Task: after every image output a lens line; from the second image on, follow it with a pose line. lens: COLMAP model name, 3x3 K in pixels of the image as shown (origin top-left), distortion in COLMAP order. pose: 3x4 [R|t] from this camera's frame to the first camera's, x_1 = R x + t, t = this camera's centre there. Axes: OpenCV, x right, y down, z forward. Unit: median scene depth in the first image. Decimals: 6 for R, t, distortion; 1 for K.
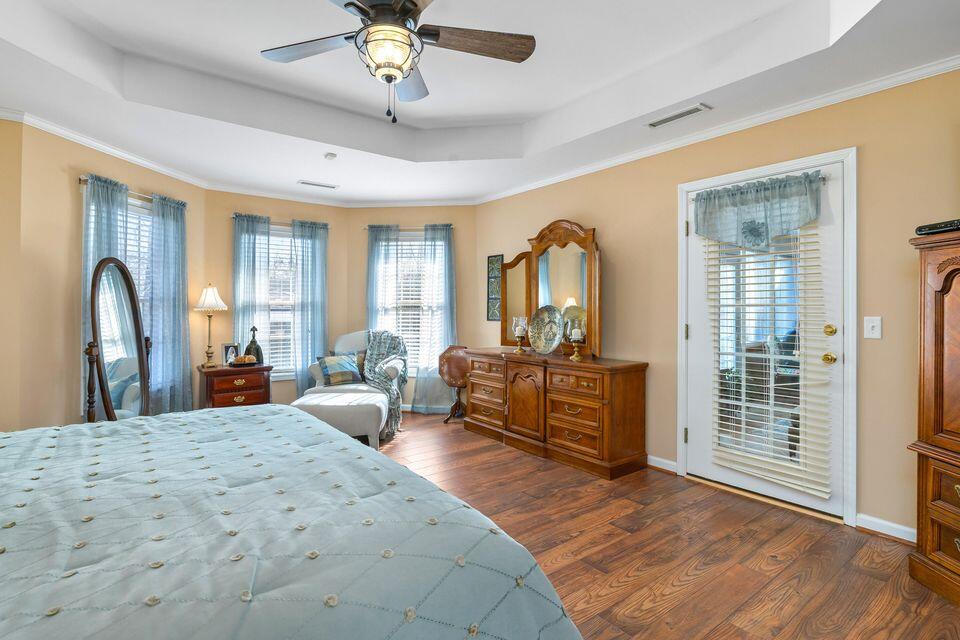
lens RADIAL K [[439.8, 0, 479.2], [0, 439.8, 303.5], [0, 0, 1]] dist [0.001690, 0.000038]
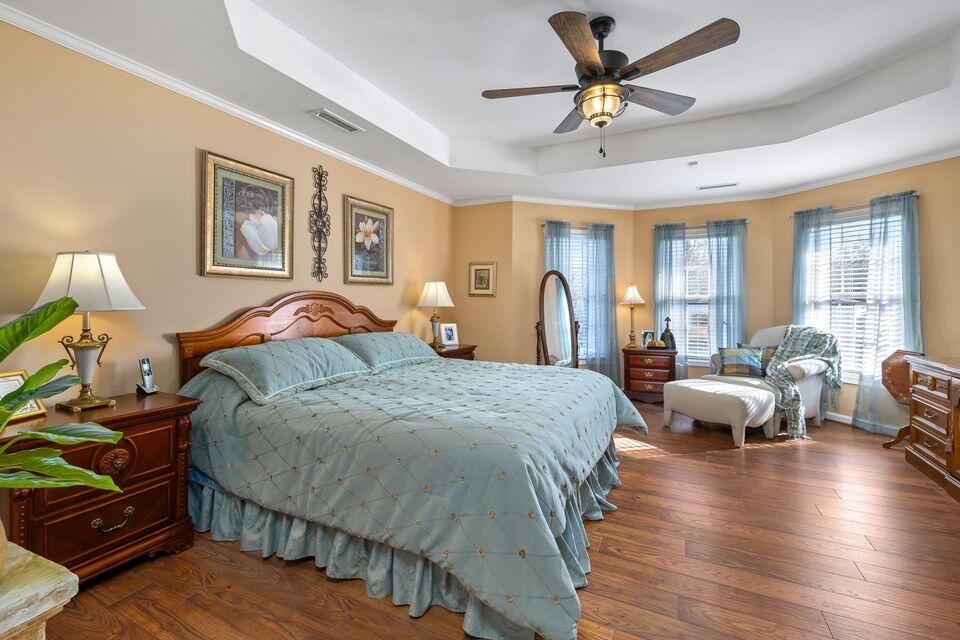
lens RADIAL K [[427.4, 0, 526.2], [0, 427.4, 299.6], [0, 0, 1]] dist [0.013891, 0.000104]
pose [[0.536034, -0.006338, -0.844173, 0.243364], [0.009470, 0.999954, -0.001495, 0.002153], [0.844144, -0.007193, 0.536069, 0.044258]]
